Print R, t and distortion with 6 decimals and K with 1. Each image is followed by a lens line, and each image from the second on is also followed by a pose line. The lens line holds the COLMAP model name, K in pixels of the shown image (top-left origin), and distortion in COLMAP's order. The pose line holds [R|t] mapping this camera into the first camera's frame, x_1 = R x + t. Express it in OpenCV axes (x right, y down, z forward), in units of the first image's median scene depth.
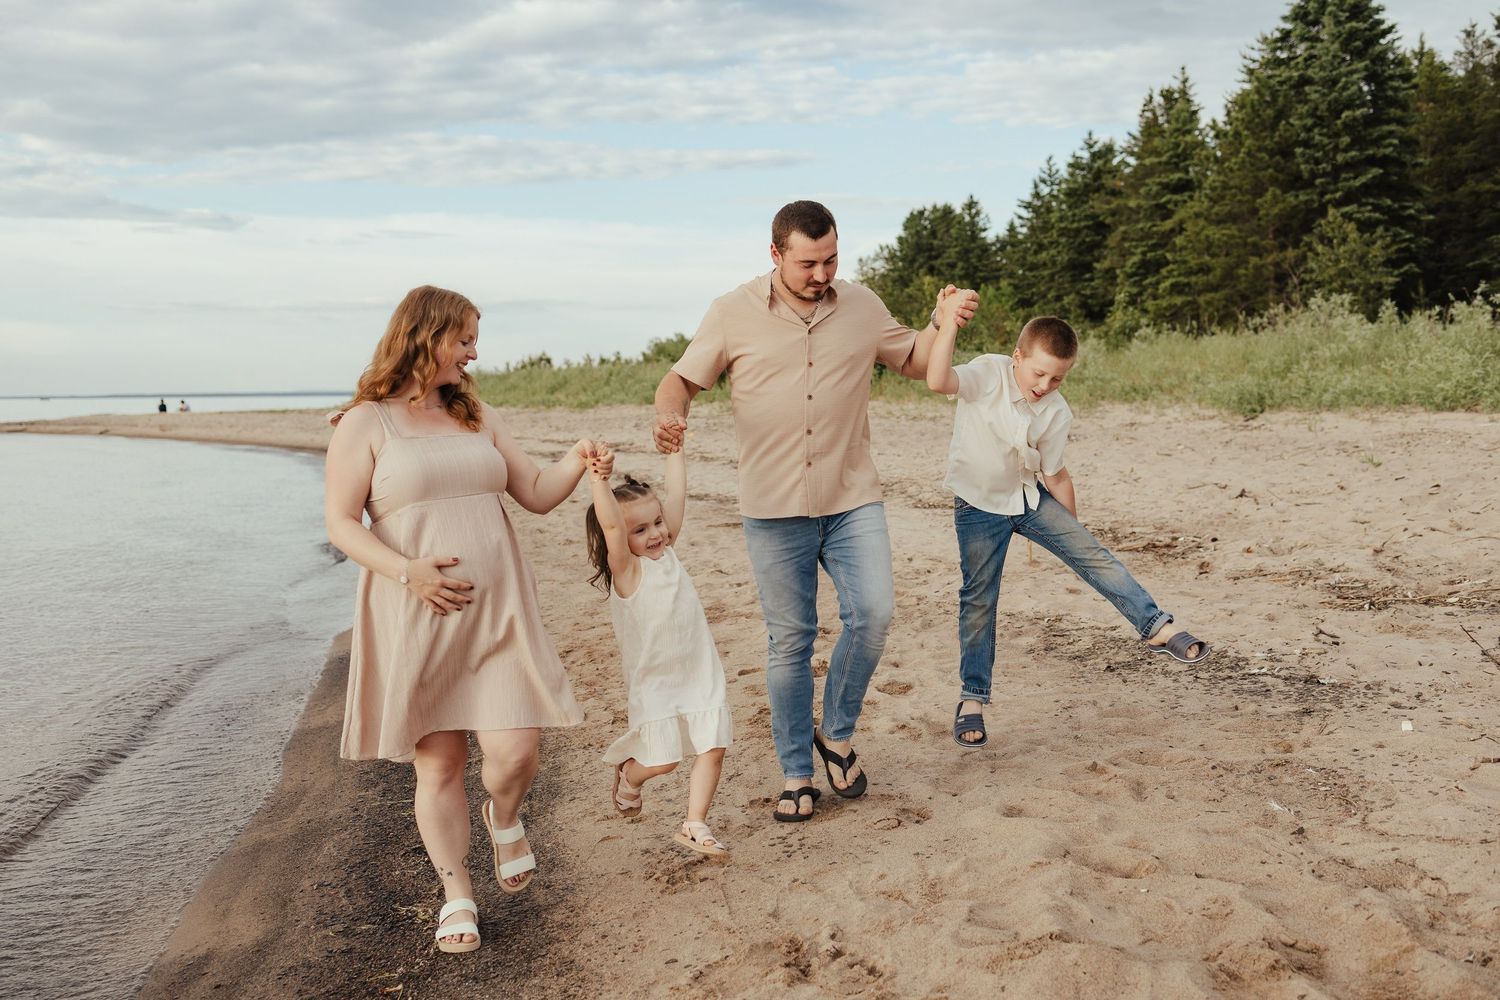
lens RADIAL K [[1531.5, 0, 753.6], [0, 1531.5, 490.1], [0, 0, 1]] dist [0.041591, -0.004077]
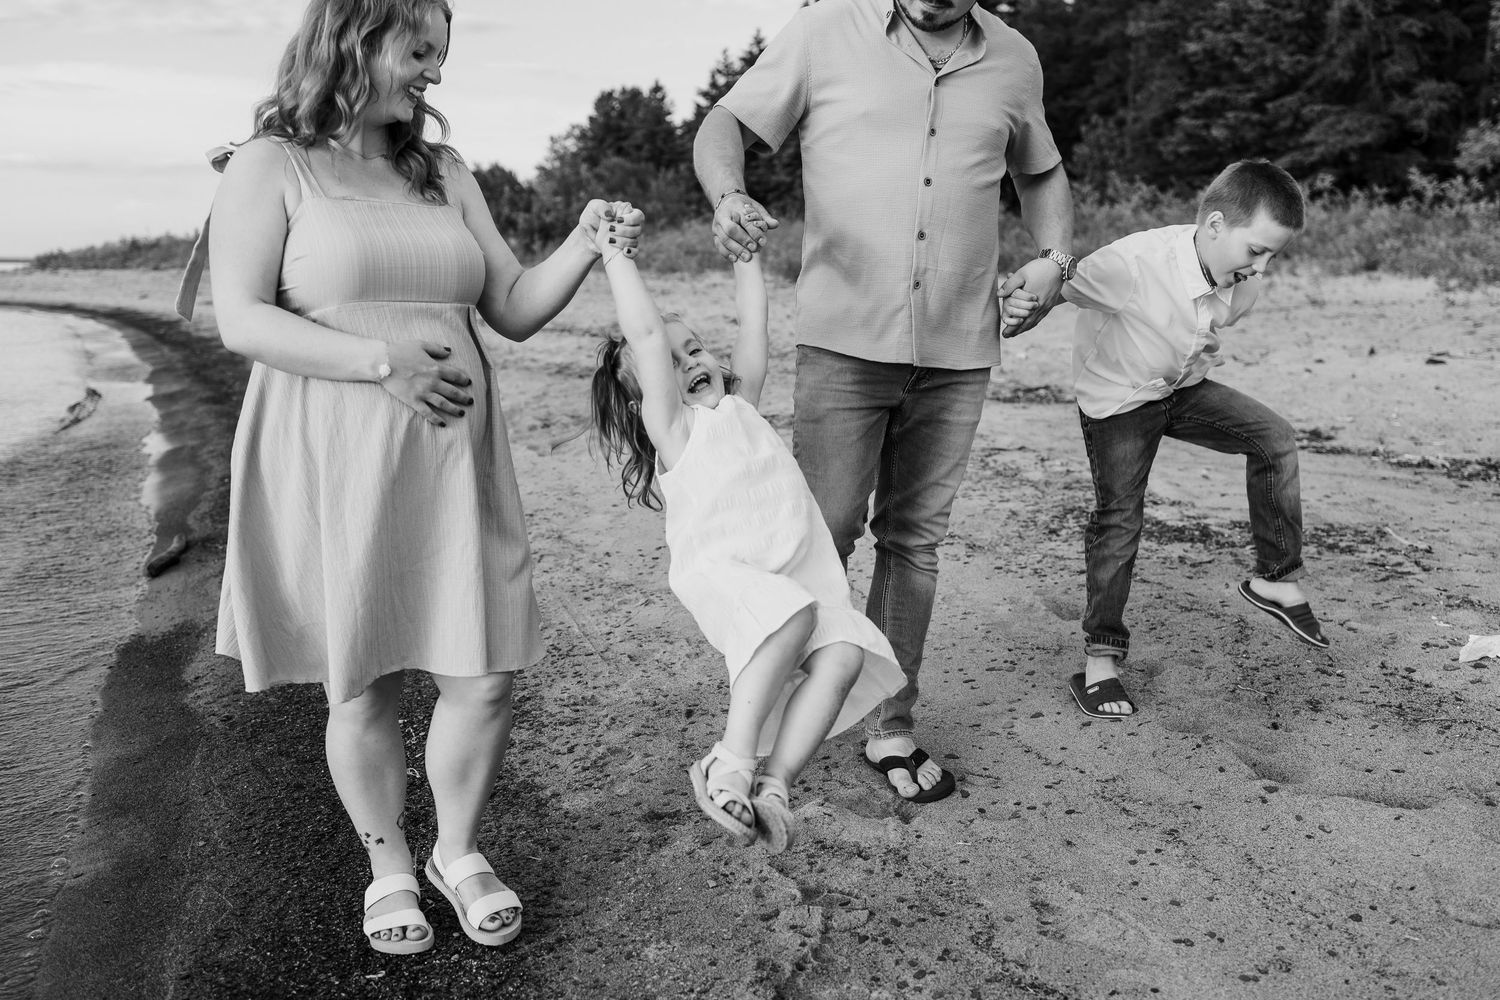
lens RADIAL K [[1533.8, 0, 747.4], [0, 1533.8, 505.6], [0, 0, 1]] dist [-0.009022, 0.016355]
pose [[0.981726, -0.004433, 0.190247, 0.005534], [-0.012224, 0.996195, 0.086295, 0.010304], [-0.189905, -0.087044, 0.977936, -0.105466]]
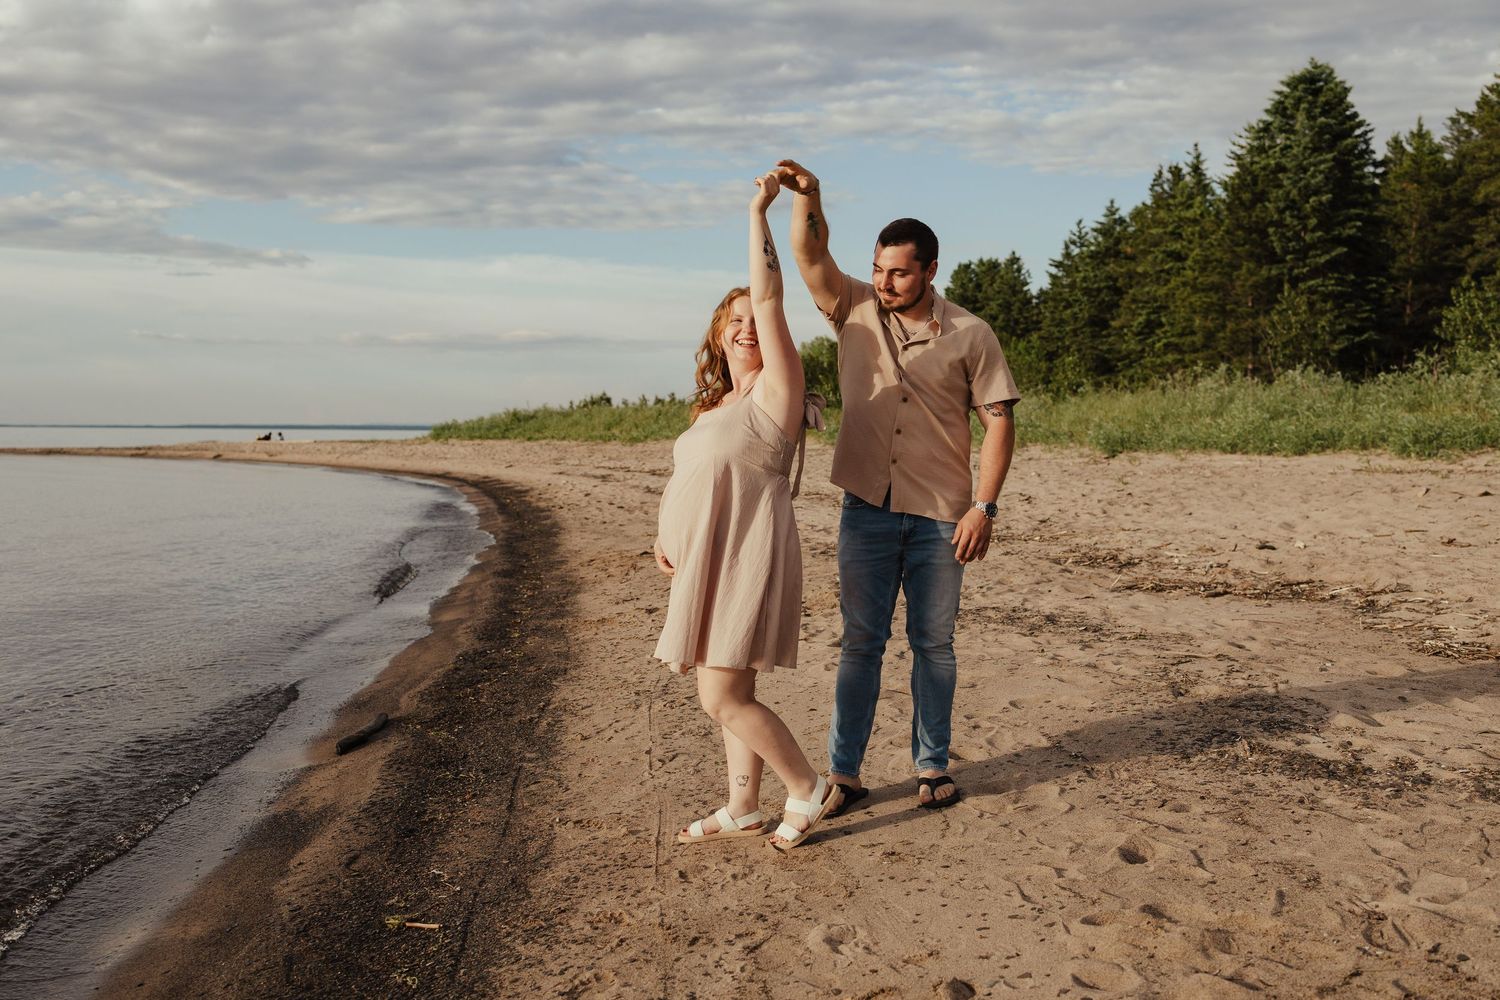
lens RADIAL K [[1524.7, 0, 698.4], [0, 1524.7, 503.3], [0, 0, 1]] dist [-0.045016, 0.070141]
pose [[0.996843, 0.025398, -0.075221, 0.018394], [-0.026724, 0.999504, -0.016671, 0.007732], [0.074760, 0.018628, 0.997028, -0.106513]]
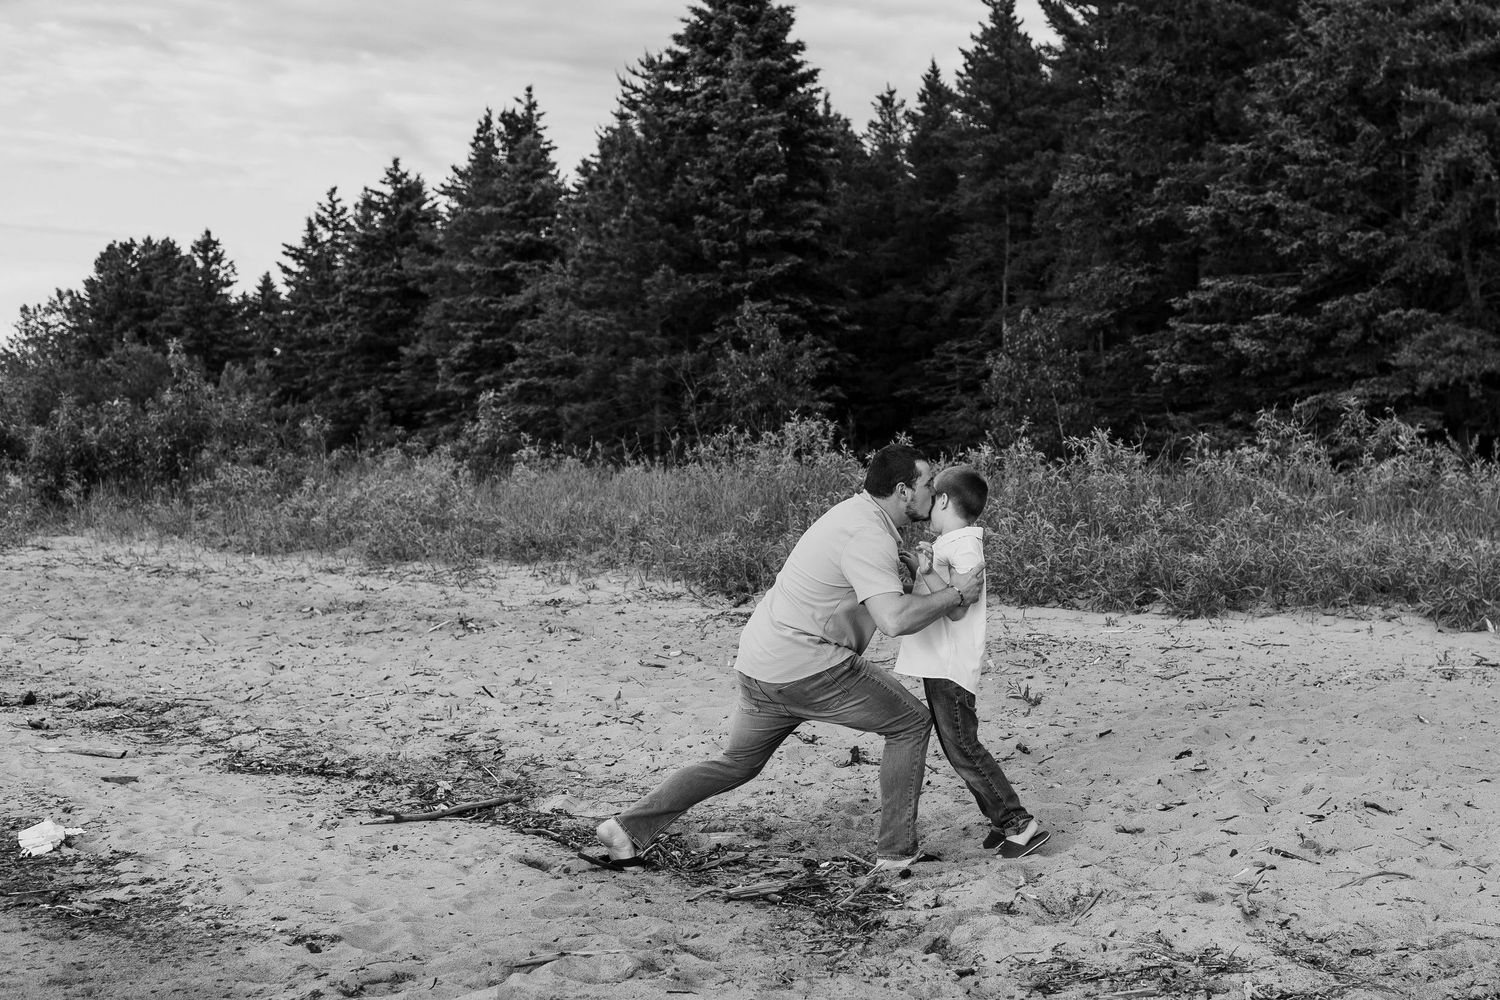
lens RADIAL K [[2083.9, 0, 949.5], [0, 2083.9, 619.4], [0, 0, 1]] dist [0.065672, -0.066765]
pose [[0.881799, 0.028031, 0.470792, -0.003222], [-0.018232, 0.999512, -0.025363, -0.005356], [-0.471273, 0.013781, 0.881880, 0.054801]]
